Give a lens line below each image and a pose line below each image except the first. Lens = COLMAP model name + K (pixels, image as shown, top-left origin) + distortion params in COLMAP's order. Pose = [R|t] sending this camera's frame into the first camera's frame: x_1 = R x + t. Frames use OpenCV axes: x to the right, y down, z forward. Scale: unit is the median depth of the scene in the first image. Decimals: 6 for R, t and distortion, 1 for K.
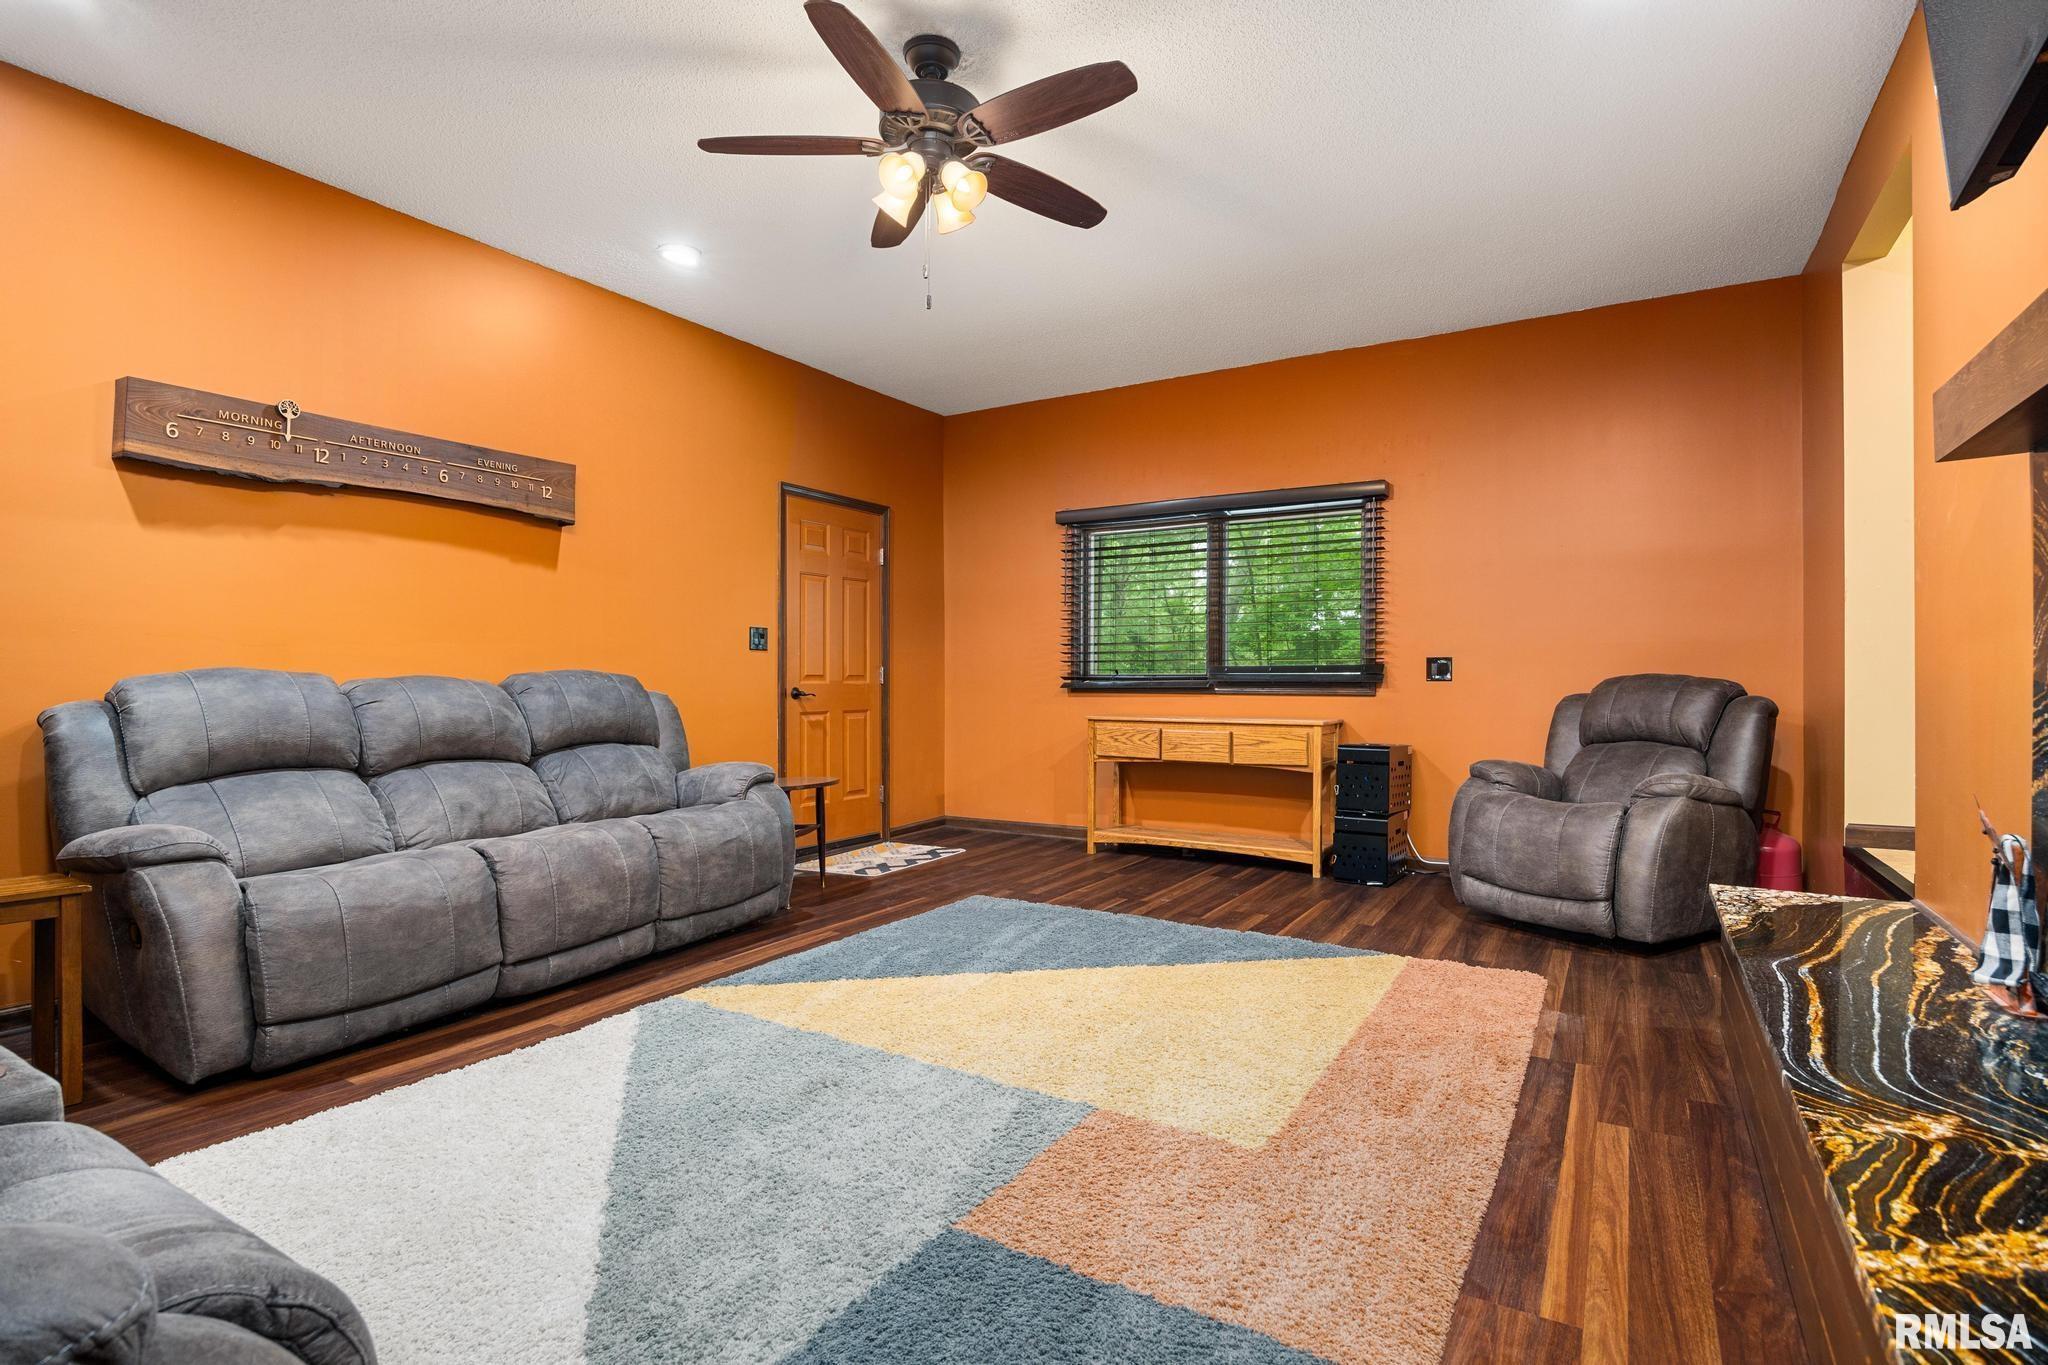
lens RADIAL K [[961.6, 0, 1038.4], [0, 961.6, 681.3], [0, 0, 1]] dist [-0.015328, -0.000047]
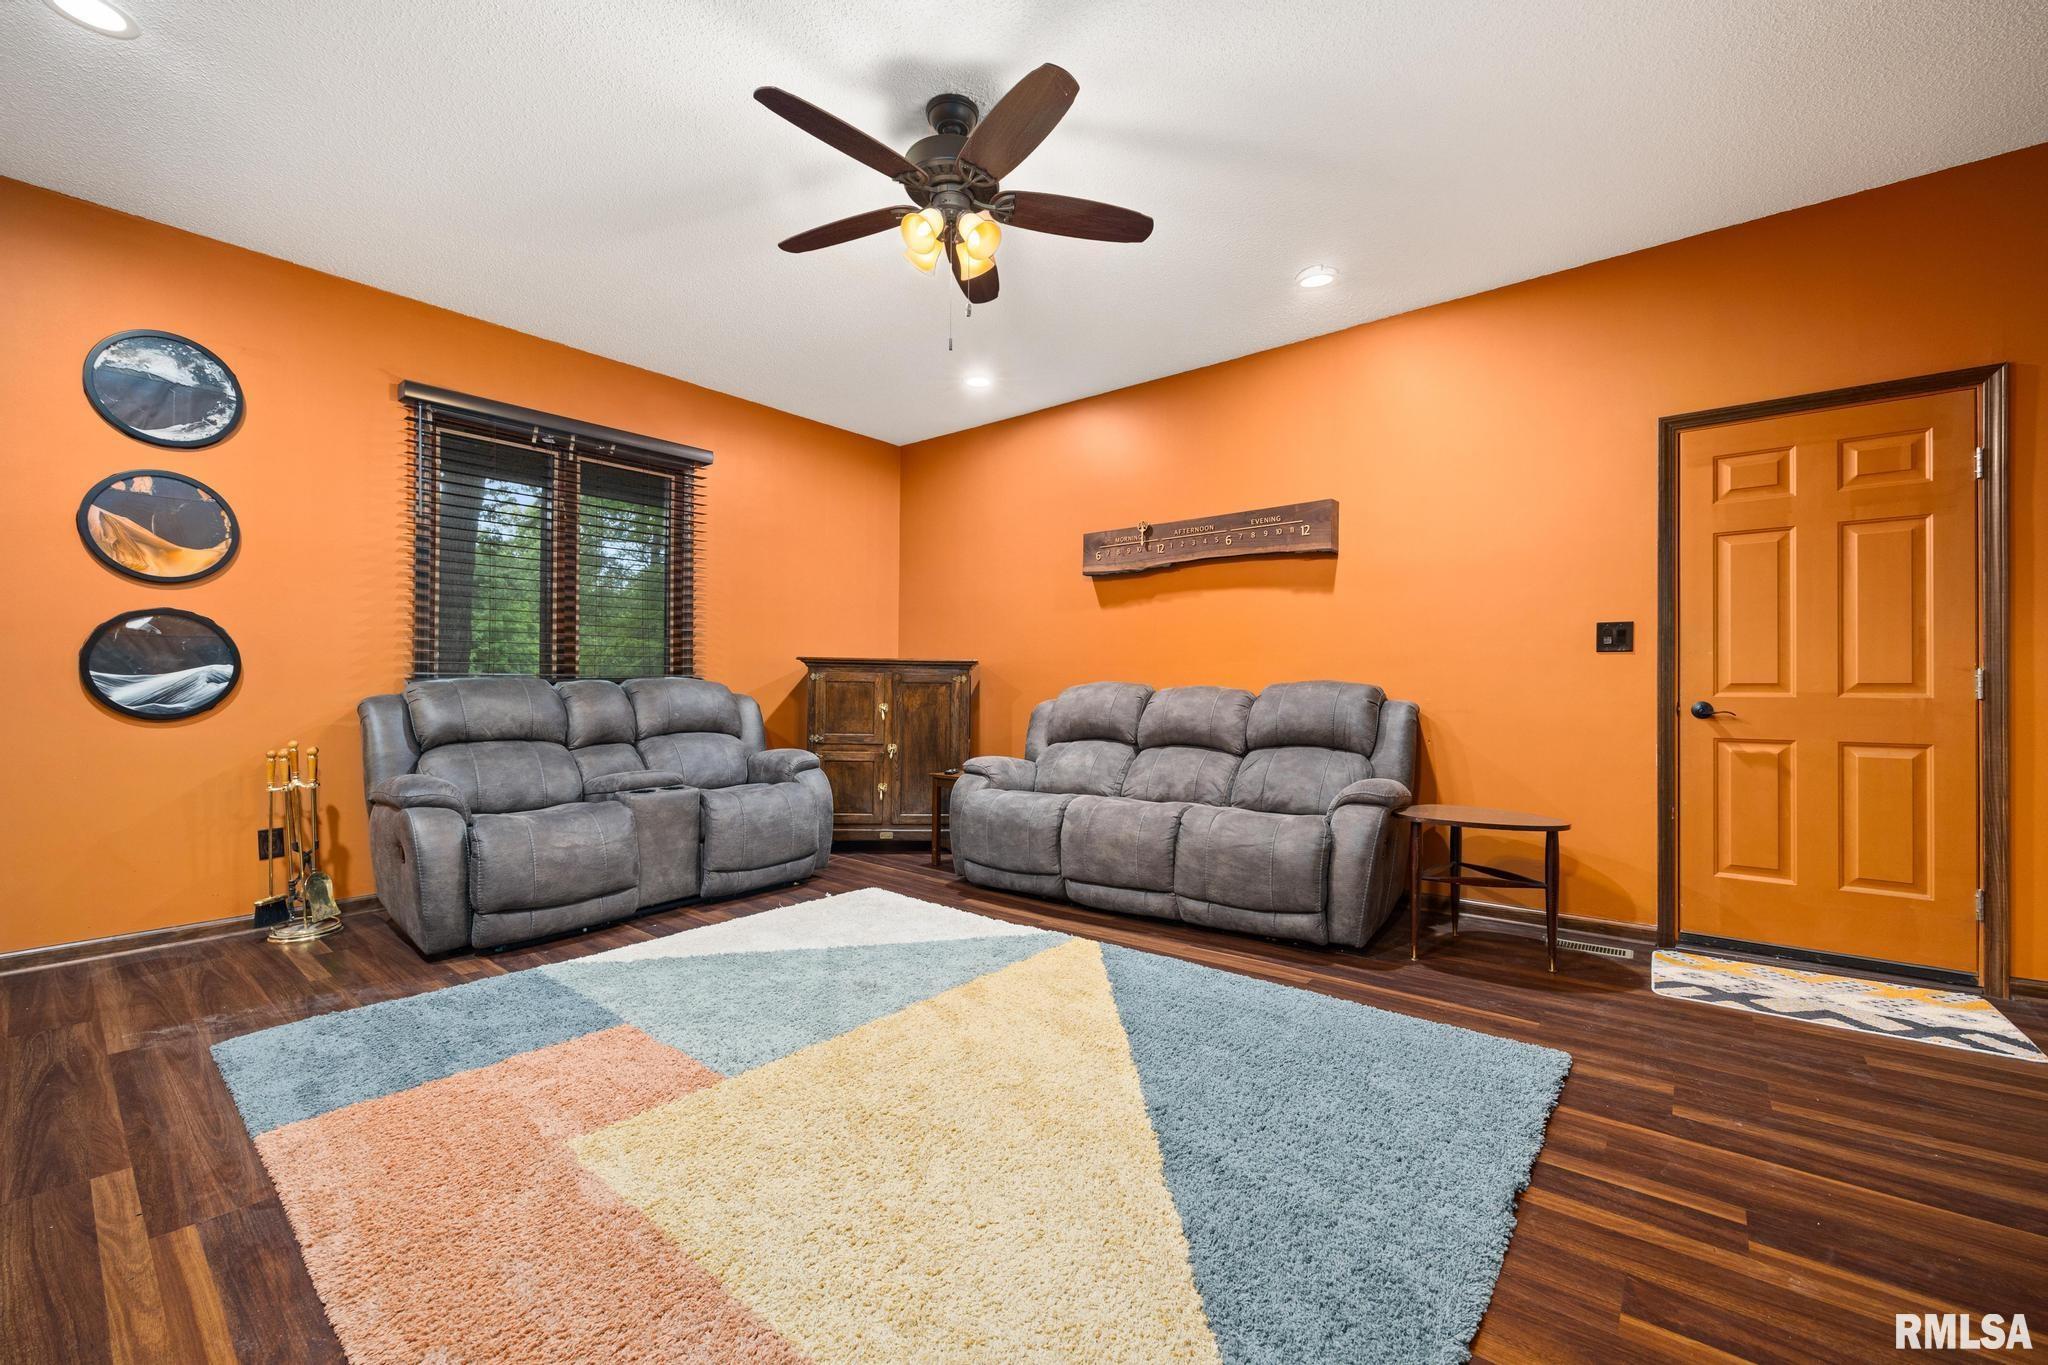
lens RADIAL K [[806.3, 0, 1039.7], [0, 806.3, 680.9], [0, 0, 1]] dist [-0.002400, -0.000701]
pose [[-0.120345, -0.004483, -0.992722, 0.526088], [-0.001786, 0.999989, -0.004299, -0.007104], [0.992731, 0.001256, -0.120352, 0.814701]]
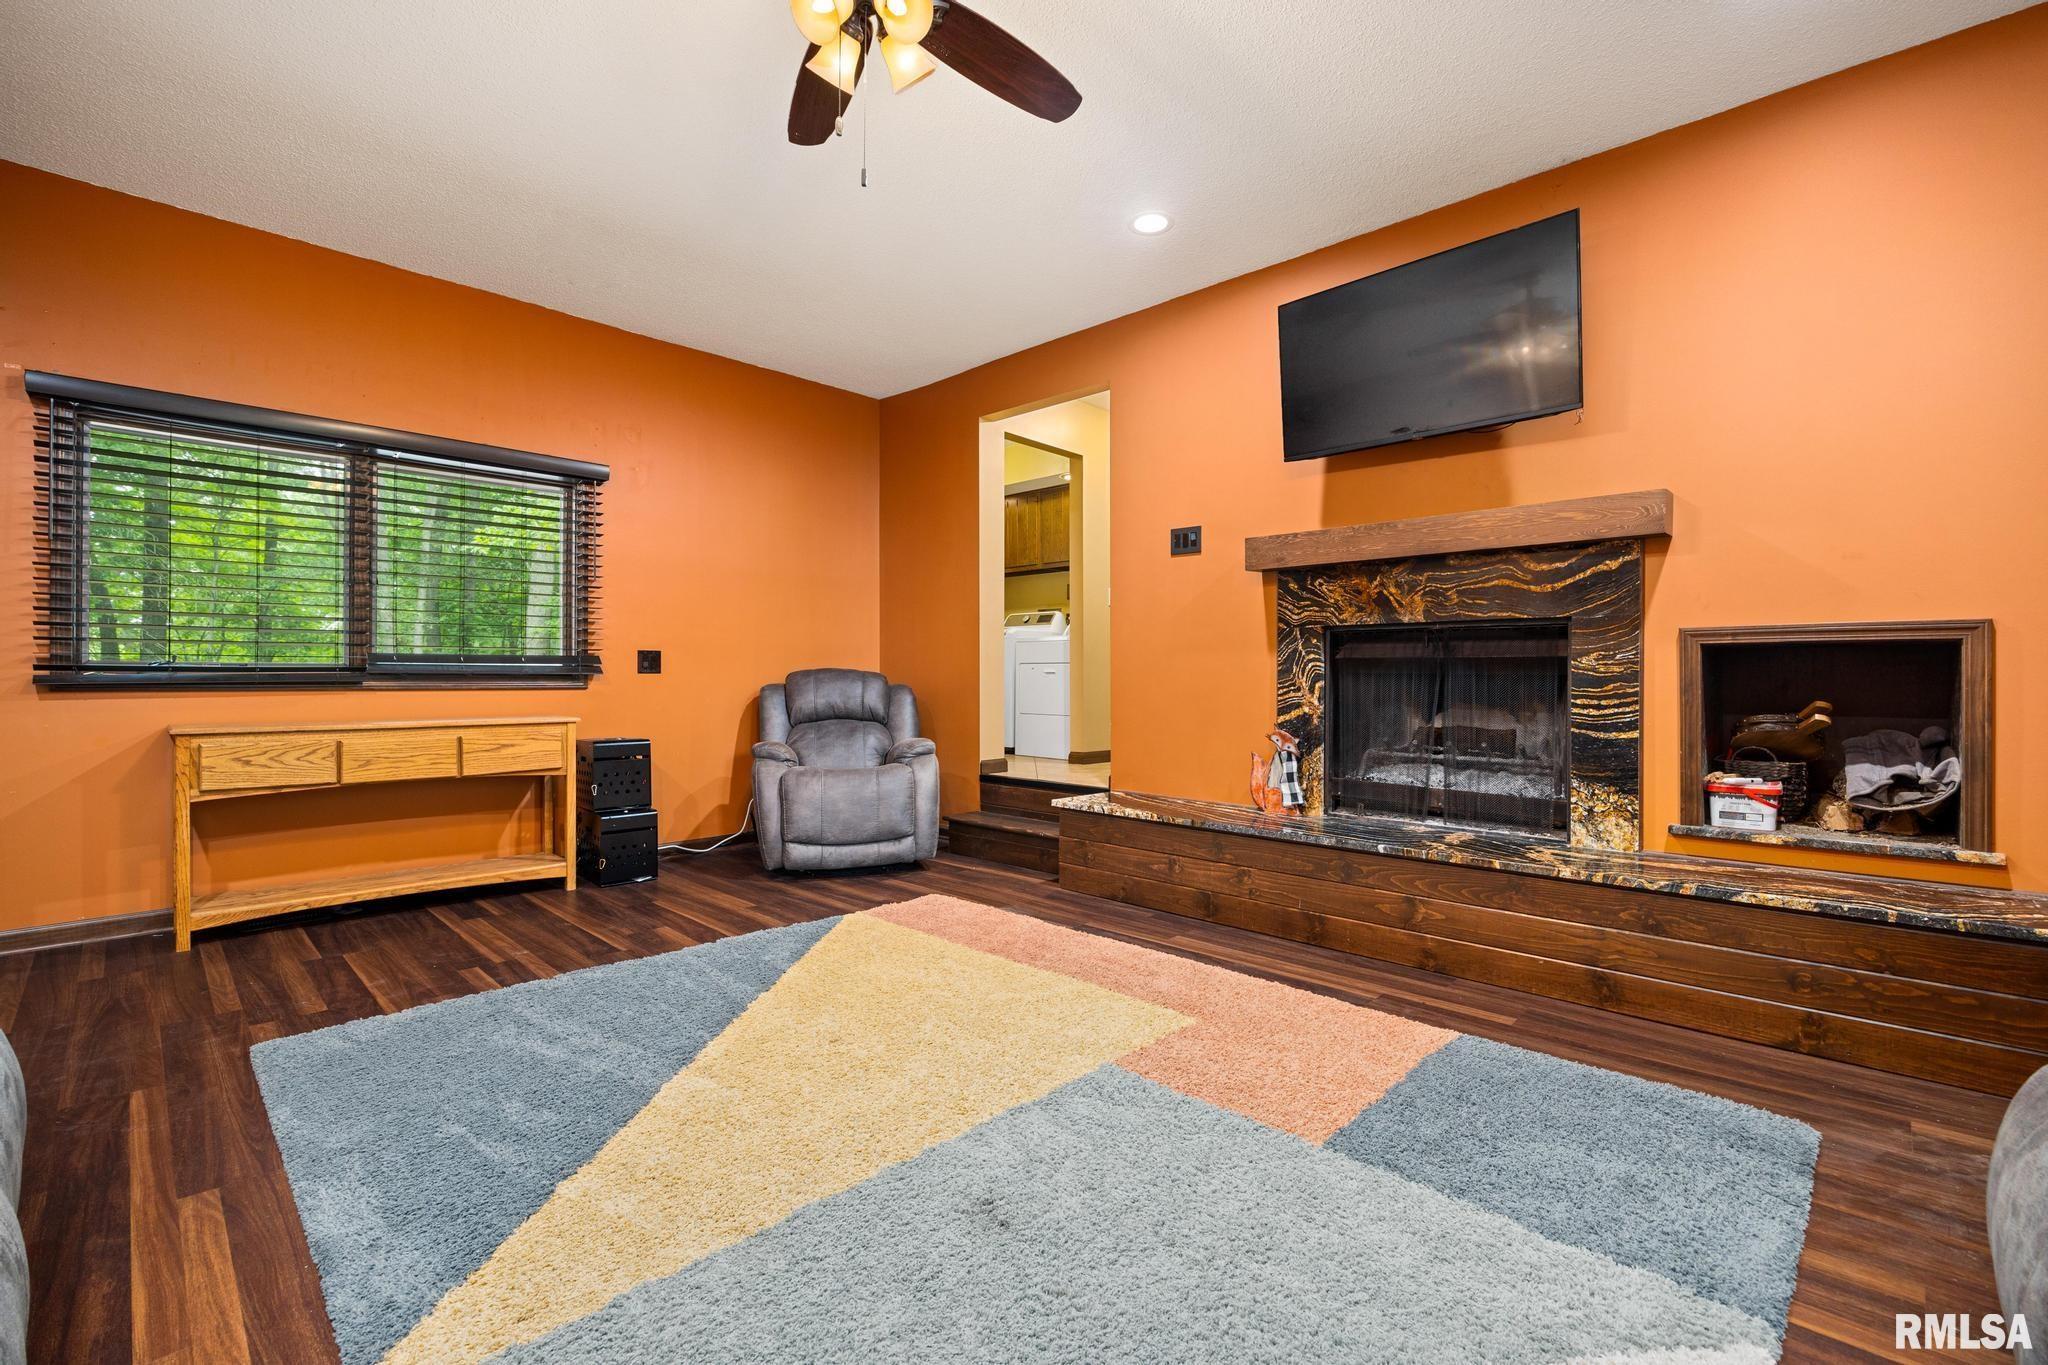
lens RADIAL K [[894.8, 0, 1030.5], [0, 894.8, 679.3], [0, 0, 1]] dist [-0.021842, -0.000669]
pose [[0.223479, -0.004695, 0.974697, -0.523079], [0.000354, 0.999989, 0.004736, 0.002350], [-0.974709, -0.000713, 0.223478, 0.477814]]
